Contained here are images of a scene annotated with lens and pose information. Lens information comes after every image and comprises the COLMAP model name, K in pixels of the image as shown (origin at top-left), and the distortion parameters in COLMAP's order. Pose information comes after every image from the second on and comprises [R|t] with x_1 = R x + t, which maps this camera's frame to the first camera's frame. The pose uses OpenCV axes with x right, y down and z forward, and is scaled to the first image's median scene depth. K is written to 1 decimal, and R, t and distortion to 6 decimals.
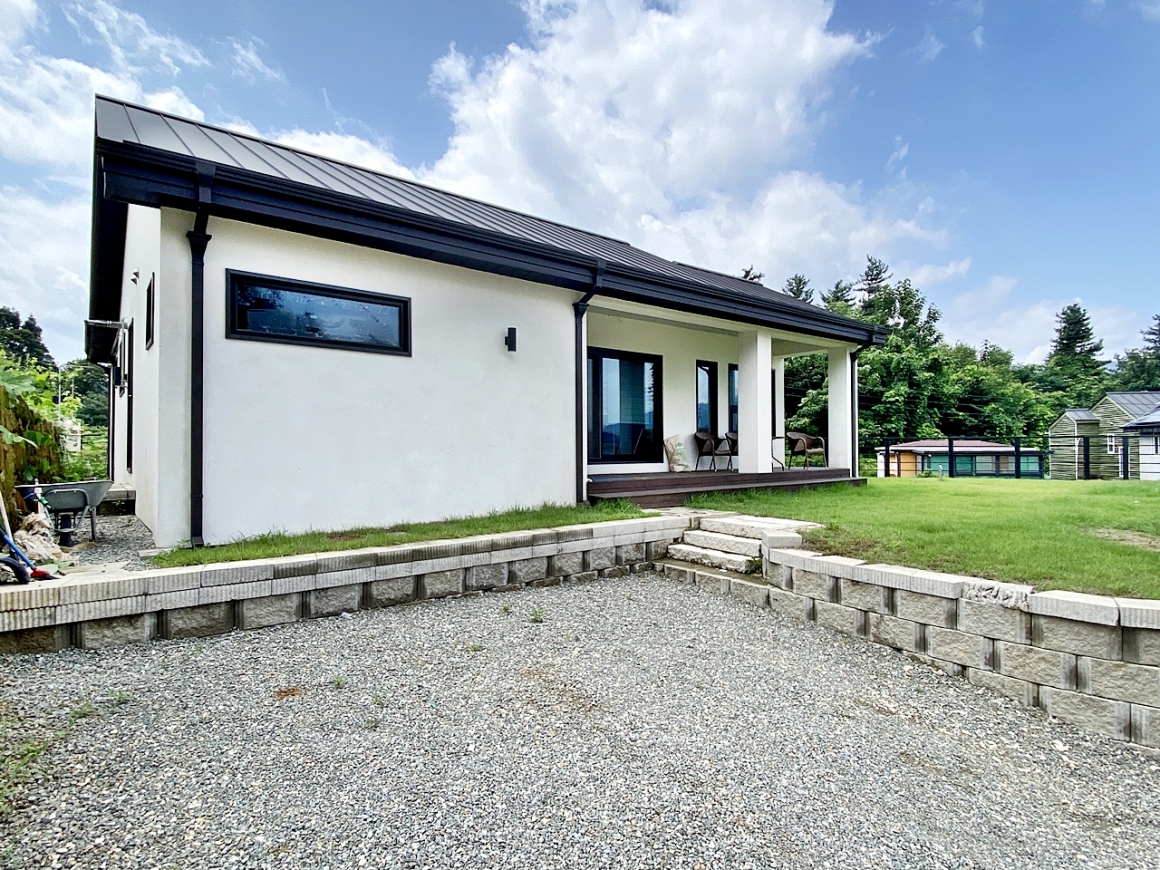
lens RADIAL K [[598.1, 0, 576.9], [0, 598.1, 437.4], [0, 0, 1]] dist [0.020046, -0.021209]
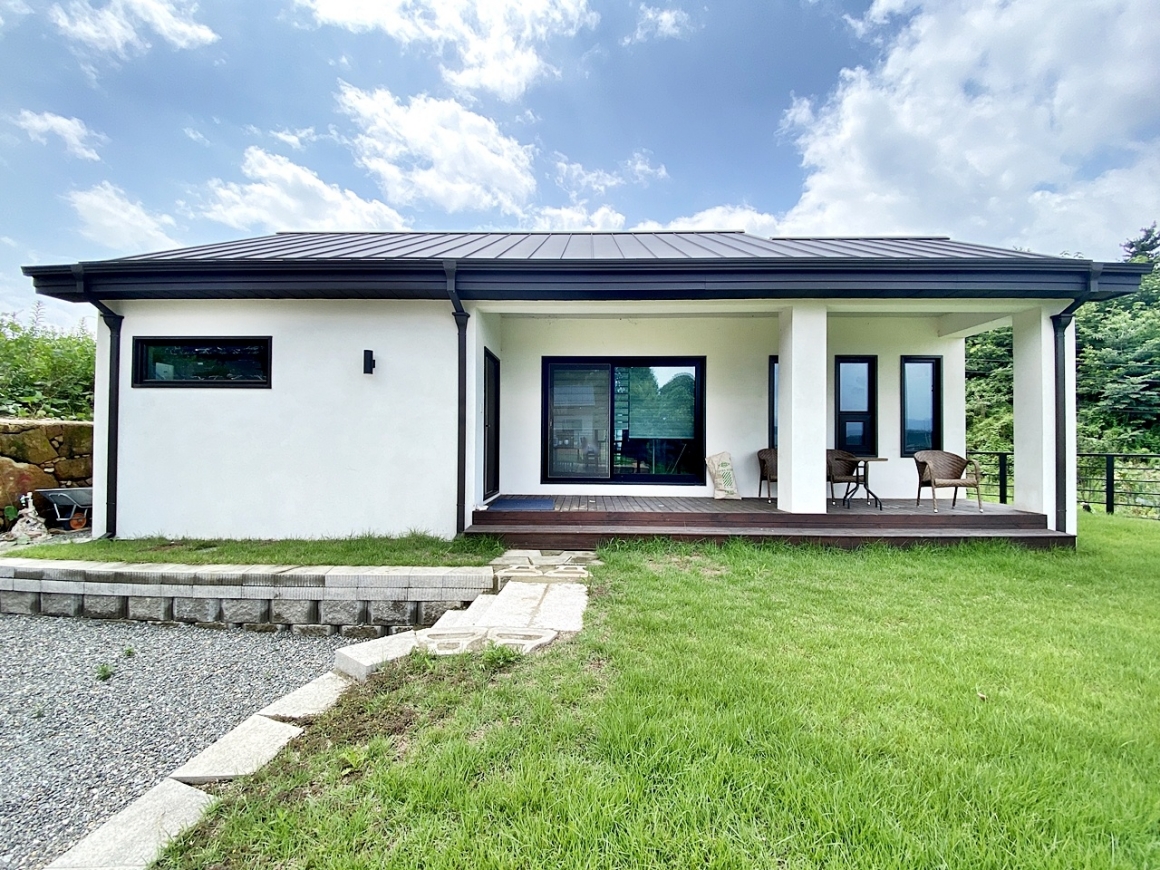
lens RADIAL K [[469.1, 0, 583.0], [0, 469.1, 437.3], [0, 0, 1]] dist [0.008163, -0.014776]
pose [[0.776891, 0.001567, -0.629634, 0.729545], [0.000691, 0.999994, 0.003342, -0.047330], [0.629635, -0.003032, 0.776885, 0.701265]]
